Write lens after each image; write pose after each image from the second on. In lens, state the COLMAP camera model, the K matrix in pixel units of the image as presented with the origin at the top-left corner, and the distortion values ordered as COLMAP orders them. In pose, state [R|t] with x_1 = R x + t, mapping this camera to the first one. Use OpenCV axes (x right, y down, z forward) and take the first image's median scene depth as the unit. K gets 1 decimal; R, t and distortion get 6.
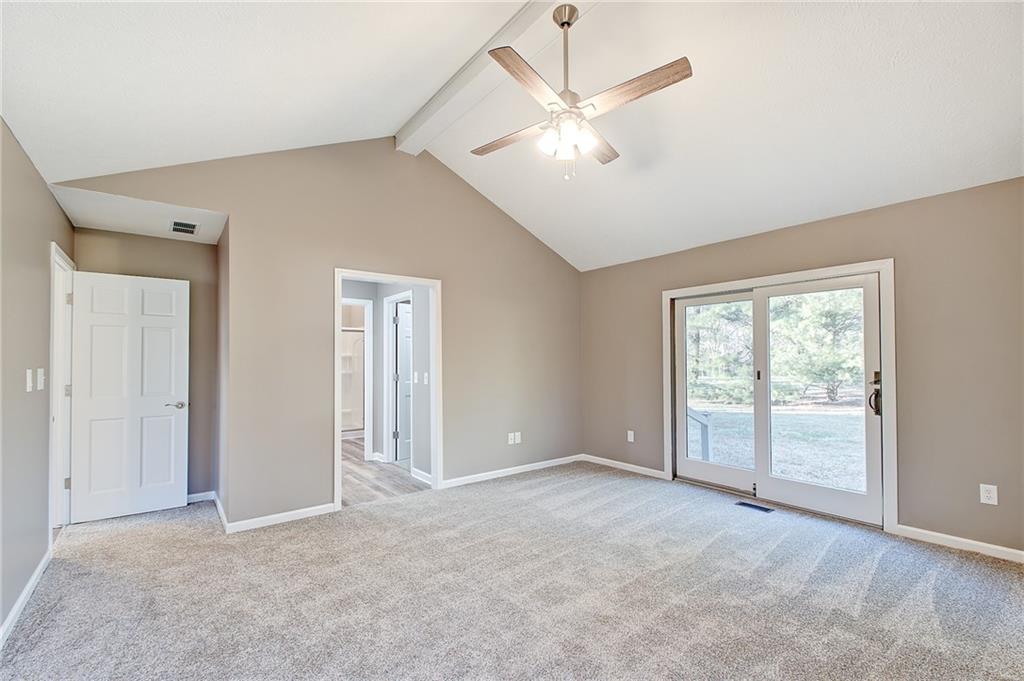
lens RADIAL K [[445.8, 0, 512.0], [0, 445.8, 354.9], [0, 0, 1]] dist [0.027212, -0.017508]
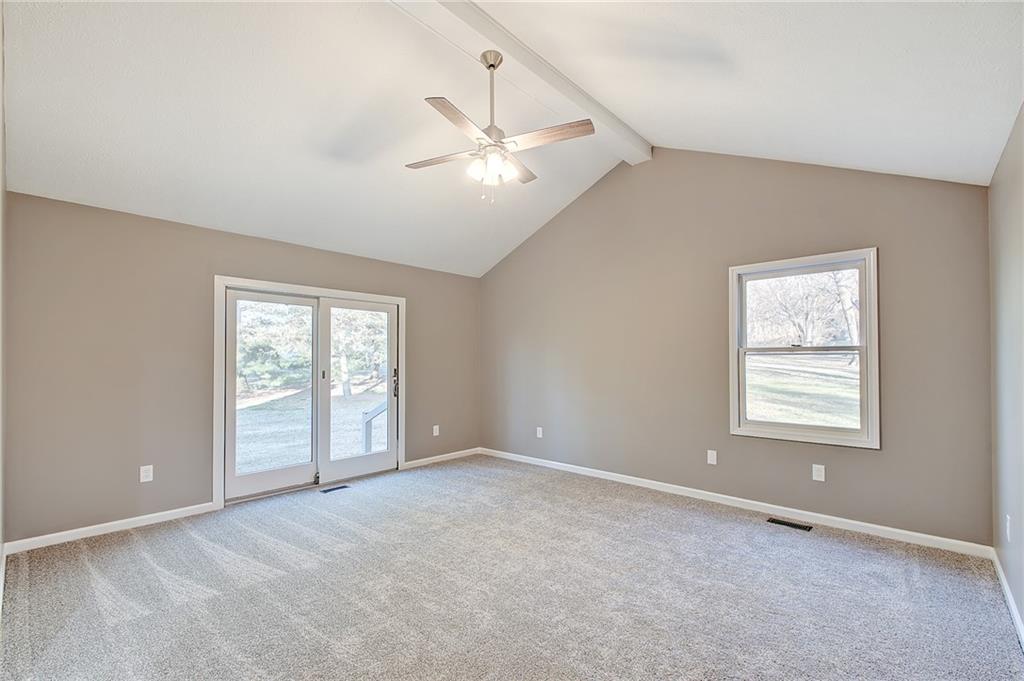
lens RADIAL K [[445.8, 0, 512.0], [0, 445.8, 354.9], [0, 0, 1]] dist [0.027212, -0.017508]
pose [[-0.171605, 0.015683, 0.985041, -0.728870], [-0.009118, 0.999805, -0.017506, 0.012708], [-0.985124, -0.011985, -0.171428, 0.823886]]
